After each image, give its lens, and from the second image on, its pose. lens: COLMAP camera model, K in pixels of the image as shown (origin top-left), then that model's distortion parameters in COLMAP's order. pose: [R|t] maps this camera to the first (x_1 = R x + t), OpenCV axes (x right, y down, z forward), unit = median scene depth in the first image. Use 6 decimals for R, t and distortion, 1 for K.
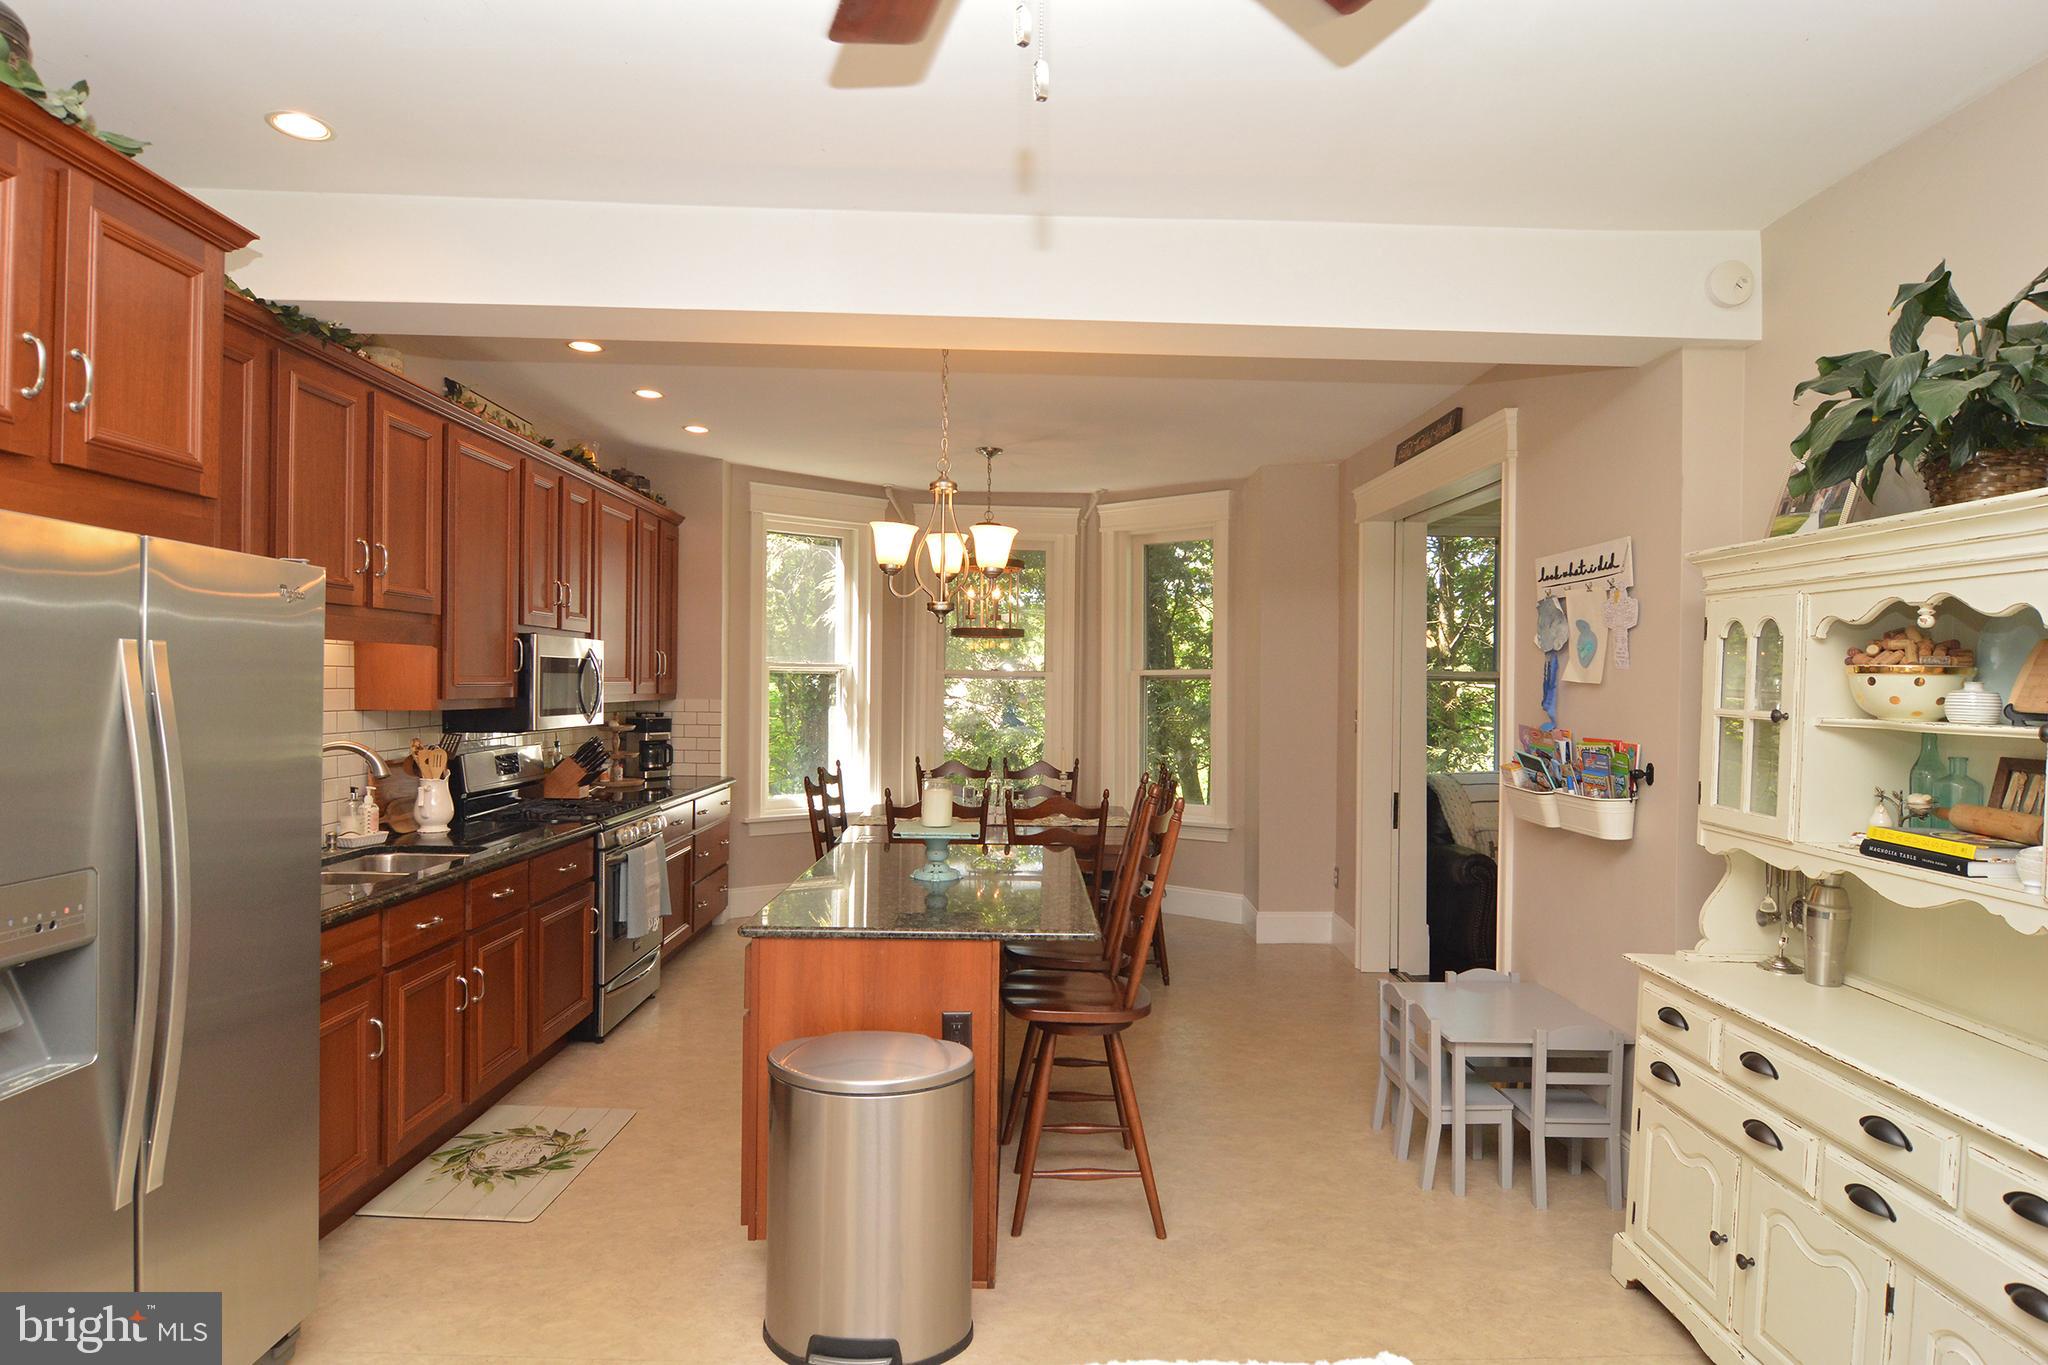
lens RADIAL K [[1114.0, 0, 1033.3], [0, 1114.0, 689.4], [0, 0, 1]] dist [-0.006559, -0.009301]
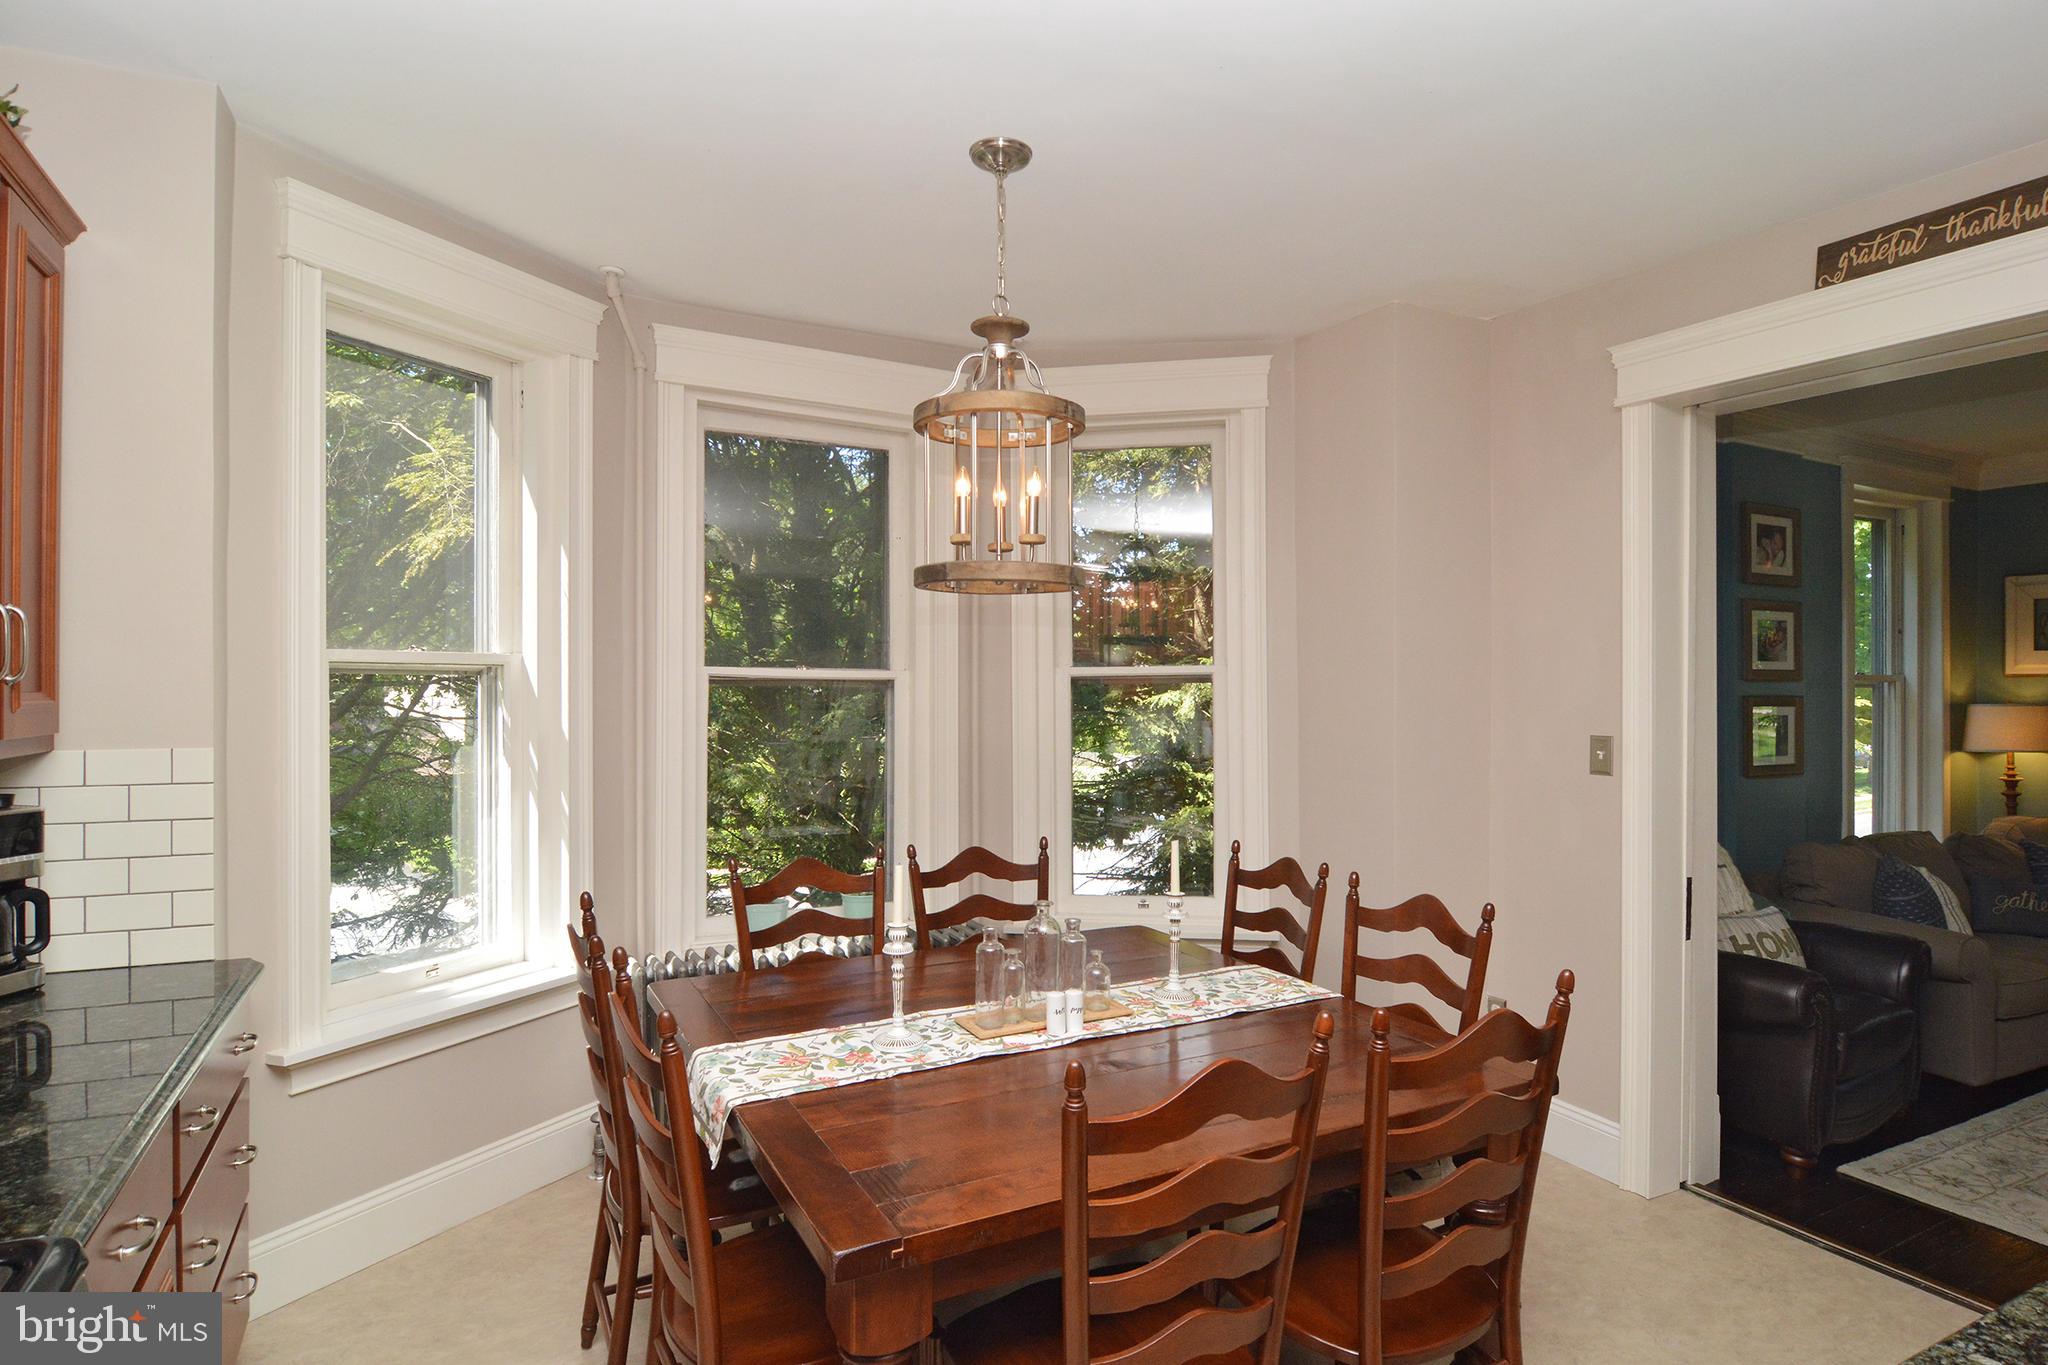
lens RADIAL K [[1114.0, 0, 1034.2], [0, 1114.0, 685.6], [0, 0, 1]] dist [-0.006559, -0.009301]
pose [[0.891118, -0.008625, 0.453690, -0.403897], [0.009361, 0.999956, 0.000623, -0.017364], [-0.453675, 0.003691, 0.891159, 1.097973]]
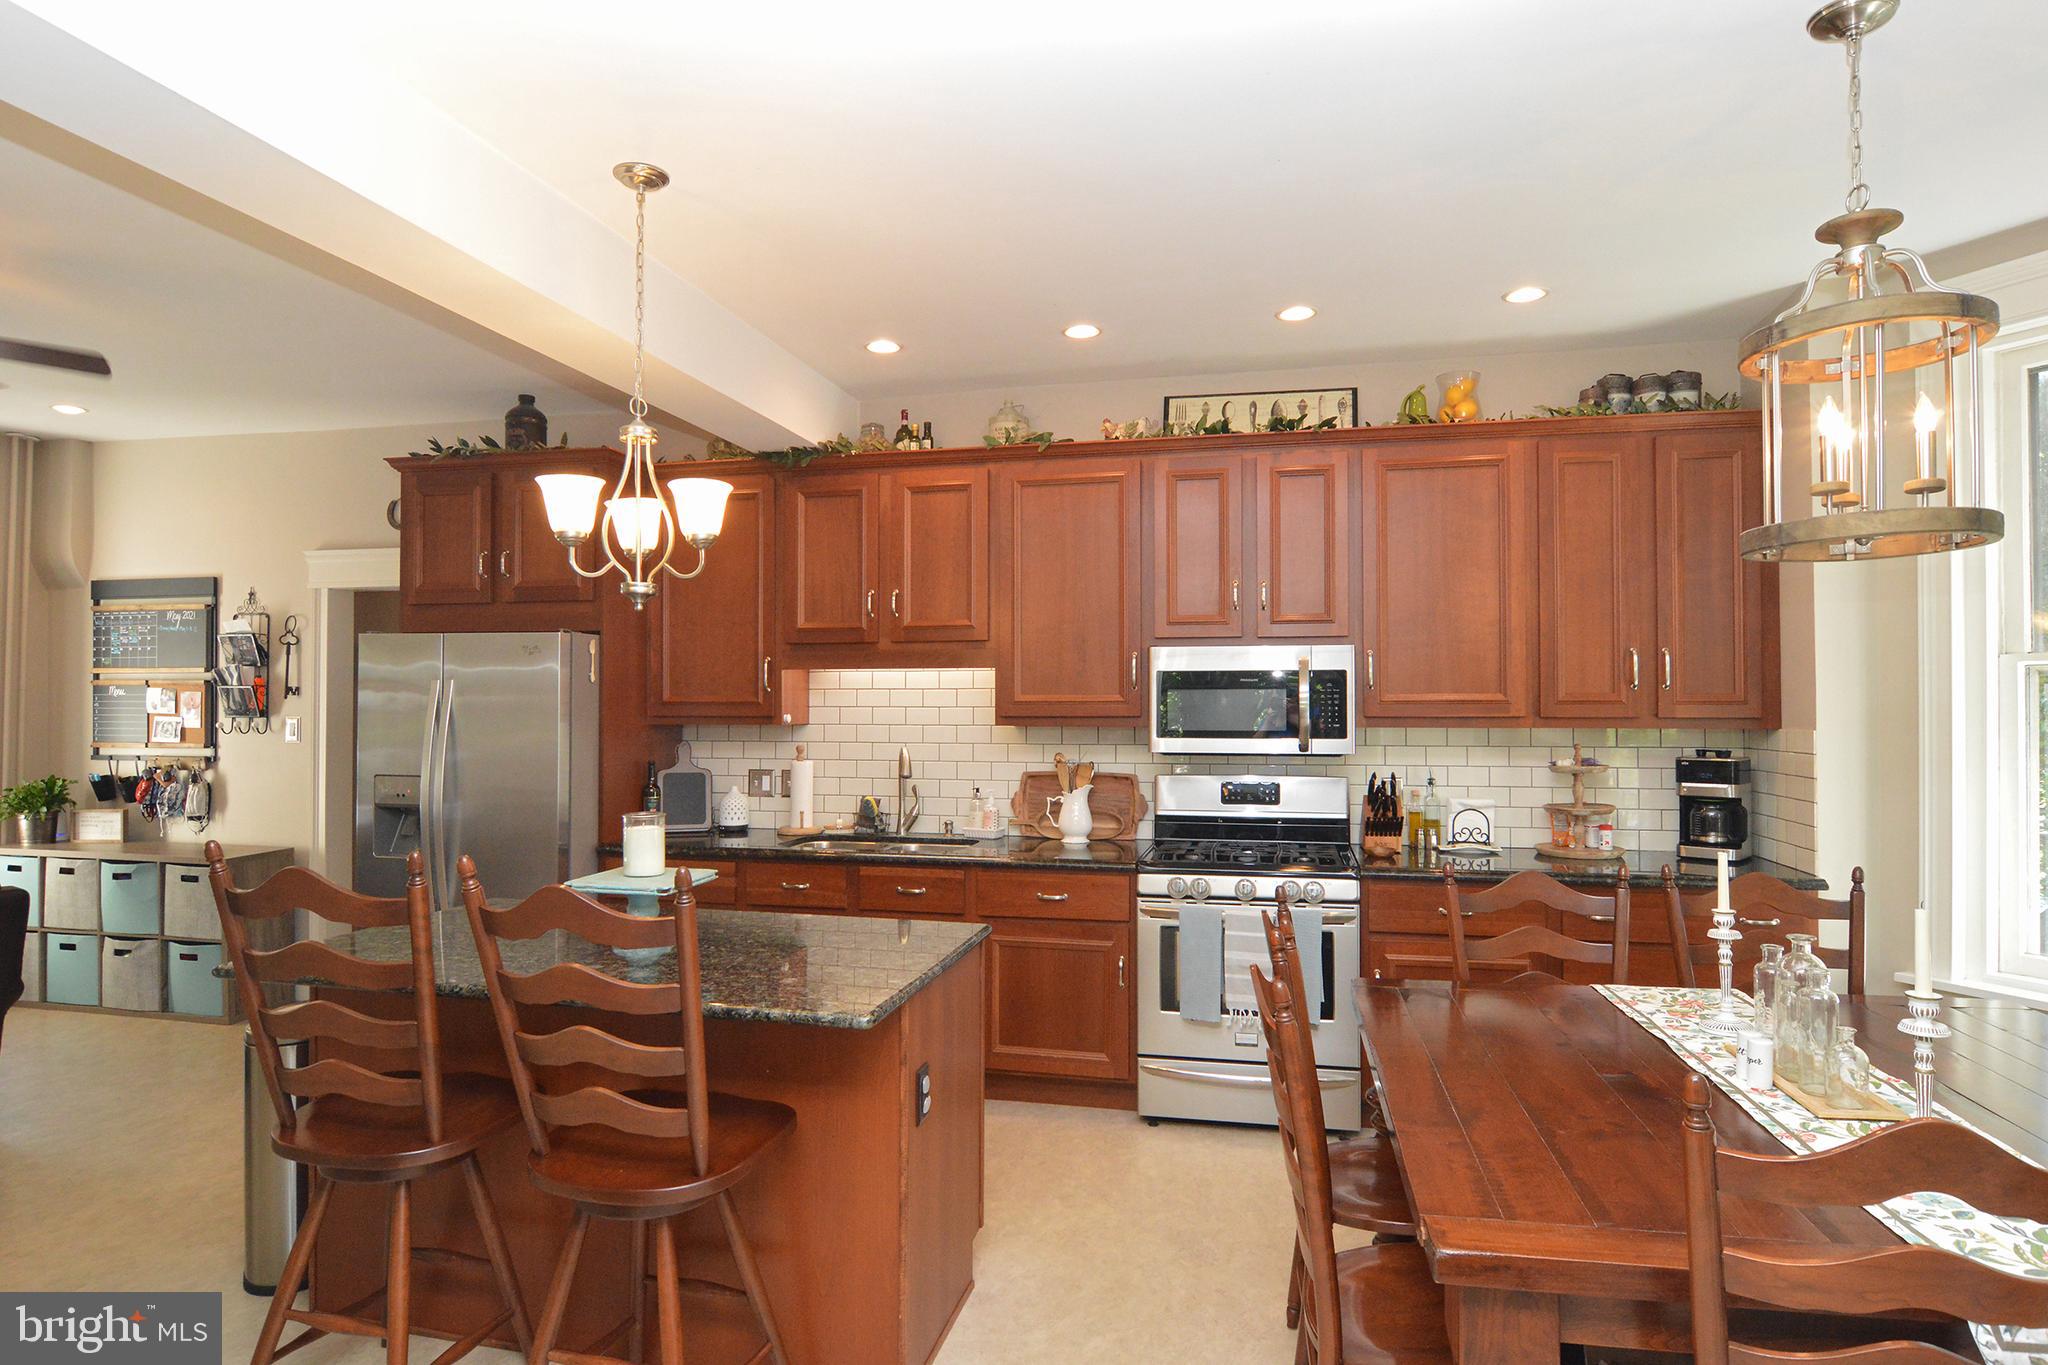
lens RADIAL K [[1114.0, 0, 1033.7], [0, 1114.0, 691.5], [0, 0, 1]] dist [-0.006559, -0.009301]
pose [[-0.228141, -0.032952, -0.973070, 0.624060], [-0.011030, 0.999450, -0.031259, 0.022443], [0.973566, 0.003602, -0.228379, 1.492765]]
